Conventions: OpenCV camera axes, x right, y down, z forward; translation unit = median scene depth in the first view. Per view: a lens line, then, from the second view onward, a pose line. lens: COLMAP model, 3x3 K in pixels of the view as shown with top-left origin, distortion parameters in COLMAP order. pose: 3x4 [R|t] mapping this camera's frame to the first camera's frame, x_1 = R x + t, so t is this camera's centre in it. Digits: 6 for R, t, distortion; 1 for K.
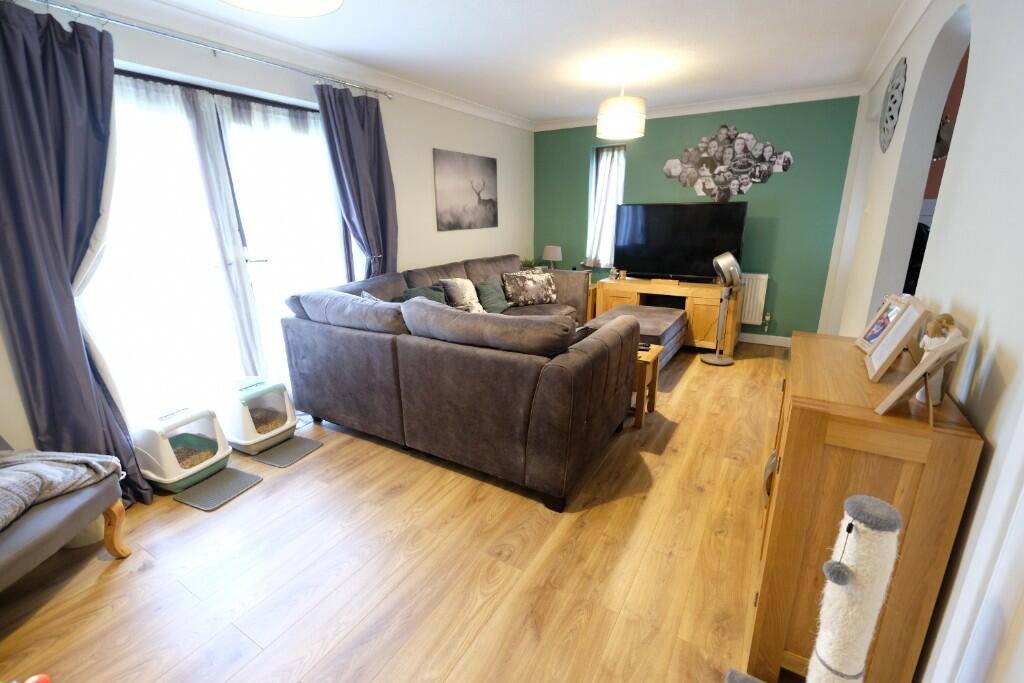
lens RADIAL K [[448.2, 0, 512.0], [0, 448.2, 341.5], [0, 0, 1]] dist [-0.003761, -0.000190]
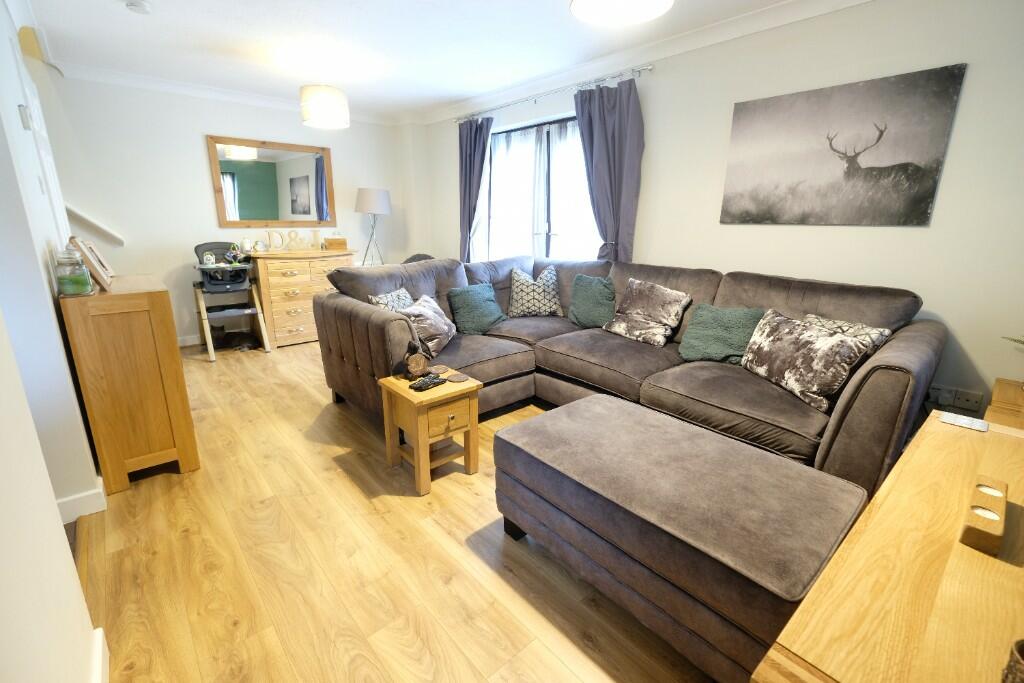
lens RADIAL K [[448.2, 0, 512.0], [0, 448.2, 341.5], [0, 0, 1]] dist [-0.003761, -0.000190]
pose [[-0.306551, 0.261735, -0.915162, 0.712599], [-0.269076, 0.898408, 0.347075, -0.267785], [0.913030, 0.352645, -0.204981, 1.033046]]
